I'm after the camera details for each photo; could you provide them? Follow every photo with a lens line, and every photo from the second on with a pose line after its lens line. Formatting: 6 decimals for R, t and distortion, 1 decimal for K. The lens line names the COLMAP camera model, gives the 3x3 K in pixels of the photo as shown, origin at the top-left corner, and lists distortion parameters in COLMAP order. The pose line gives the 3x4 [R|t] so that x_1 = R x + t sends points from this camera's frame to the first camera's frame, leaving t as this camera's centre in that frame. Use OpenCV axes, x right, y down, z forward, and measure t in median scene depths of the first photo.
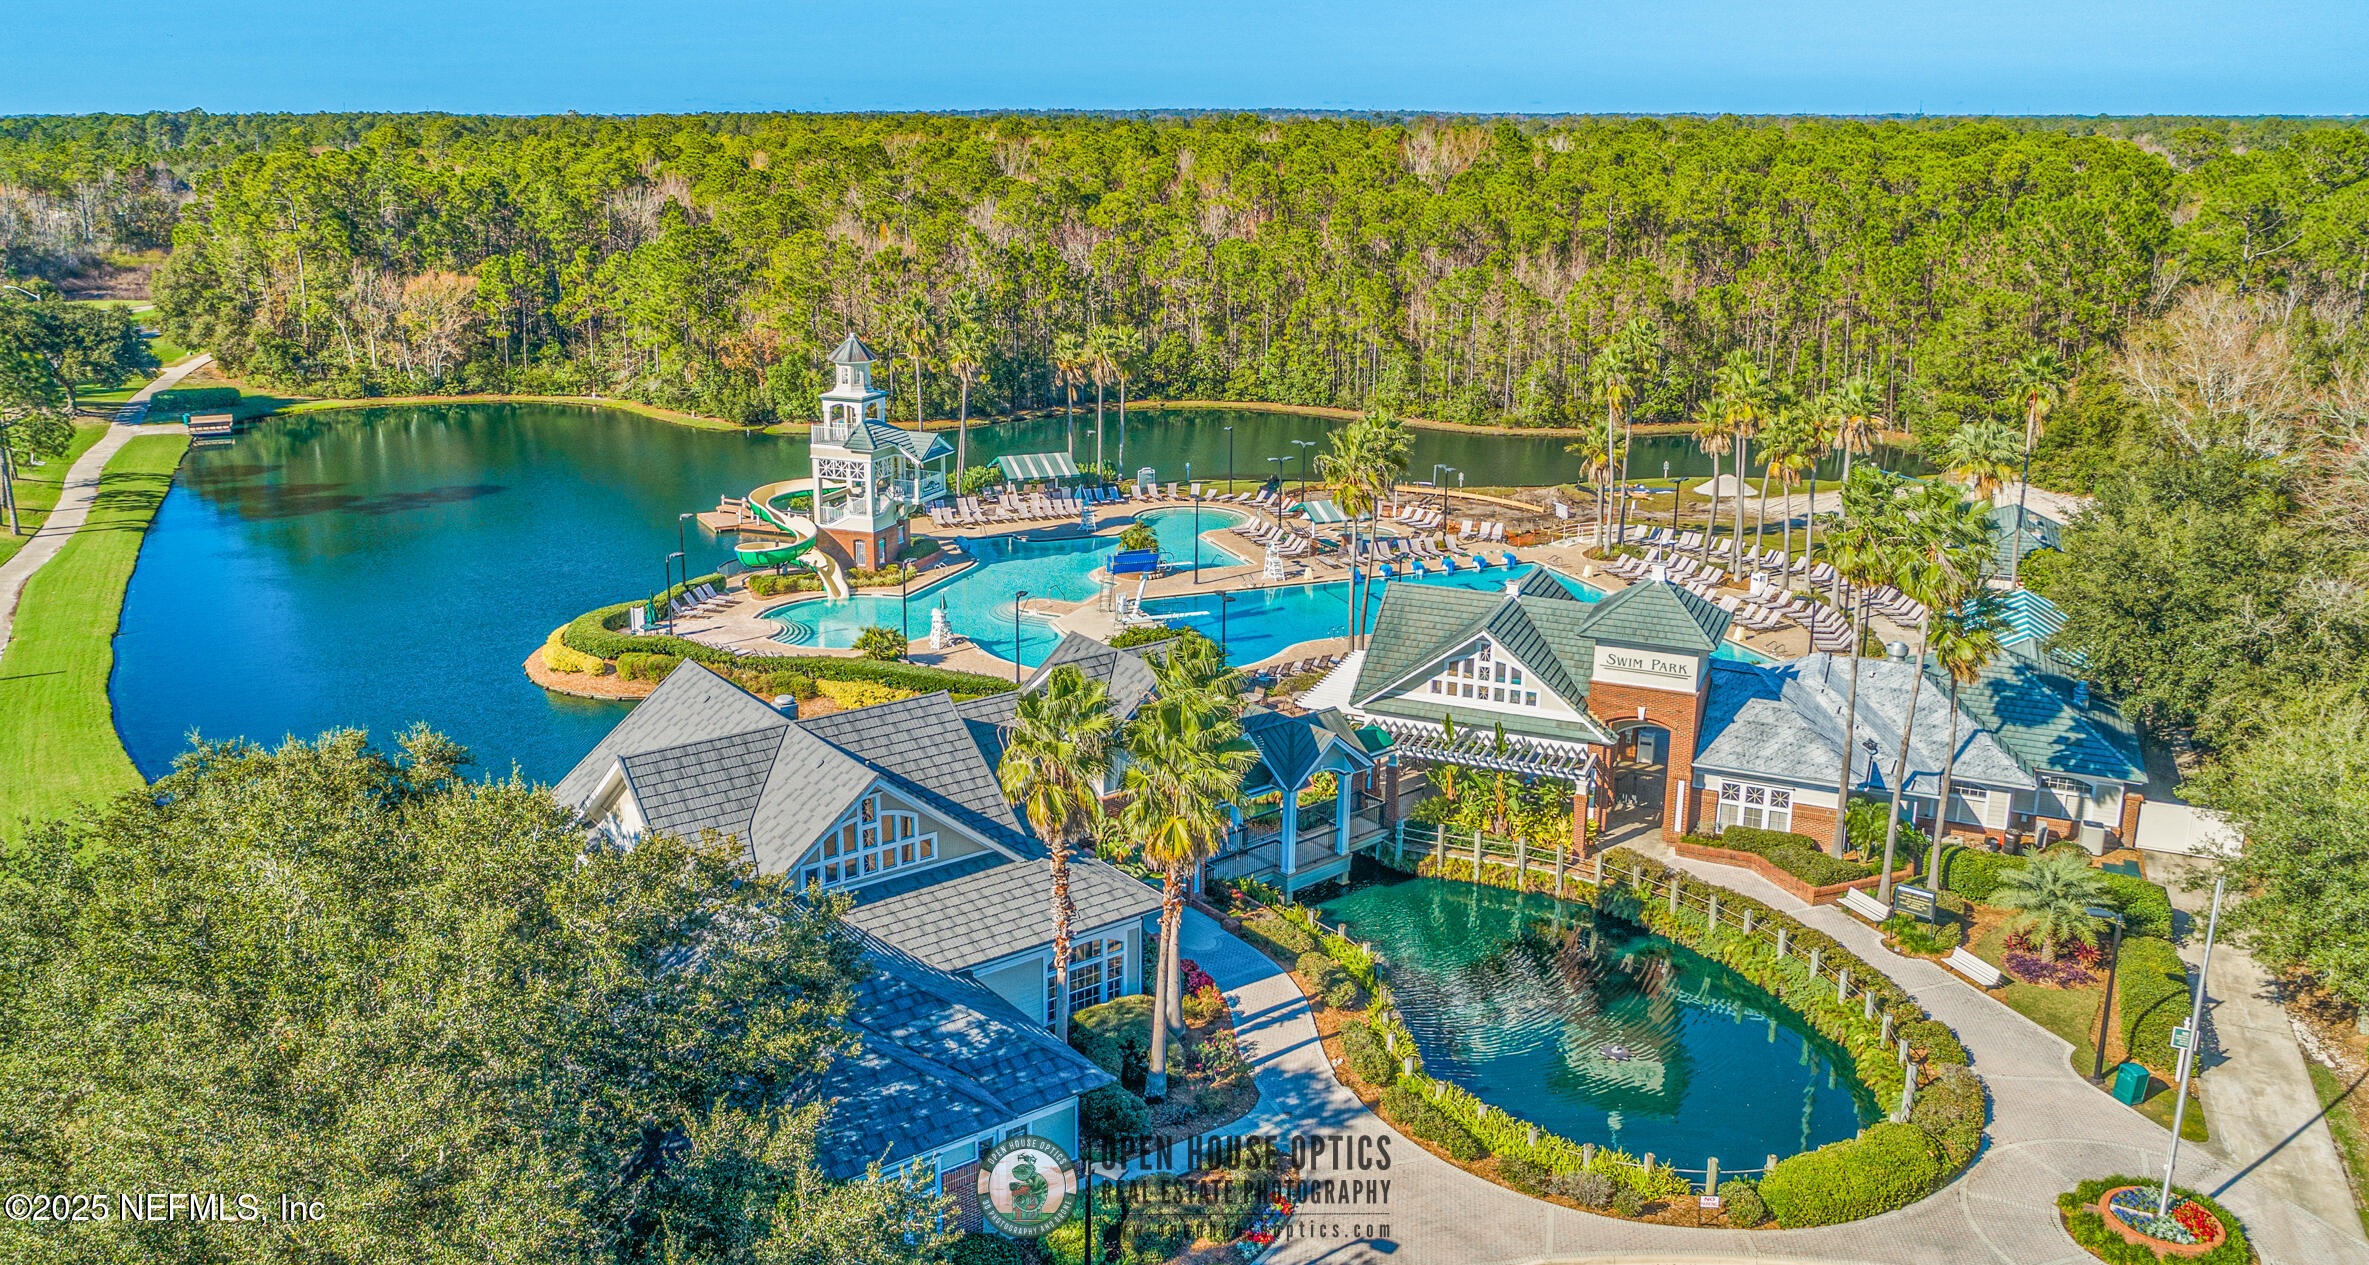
lens RADIAL K [[1543.5, 0, 1184.5], [0, 1543.5, 632.5], [0, 0, 1]] dist [-0.006610, -0.002356]
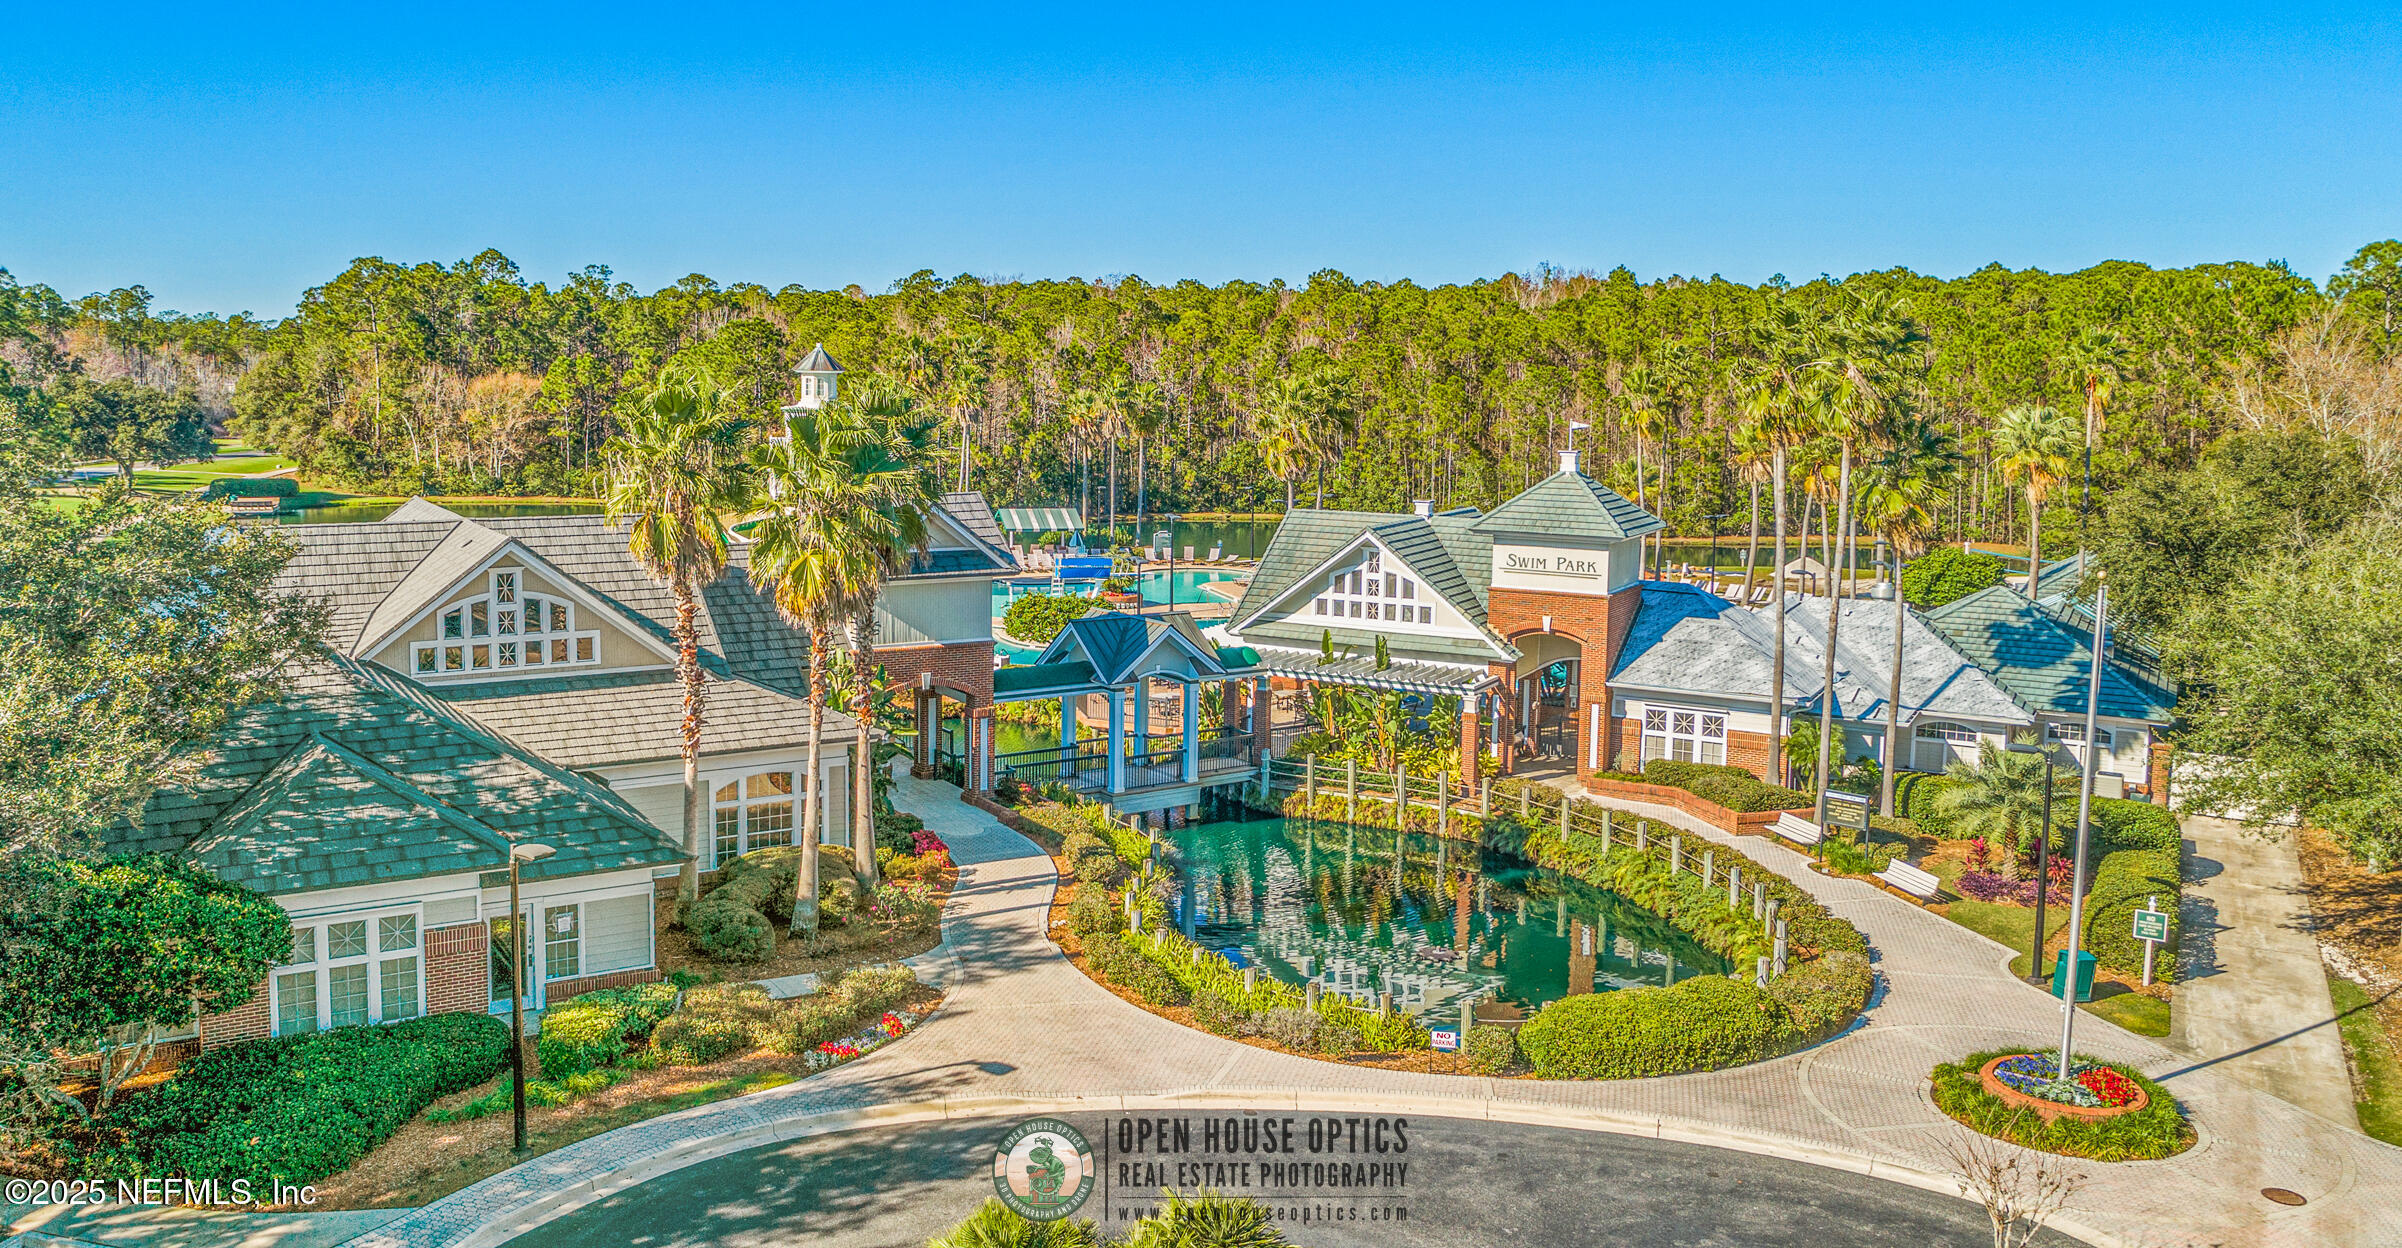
lens RADIAL K [[1603.3, 0, 1201.0], [0, 1603.3, 624.0], [0, 0, 1]] dist [-0.010371, -0.002579]
pose [[0.997143, 0.021996, -0.072265, 0.168945], [-0.030792, 0.991933, -0.122966, 0.164478], [0.068977, 0.124840, 0.989776, 0.117806]]
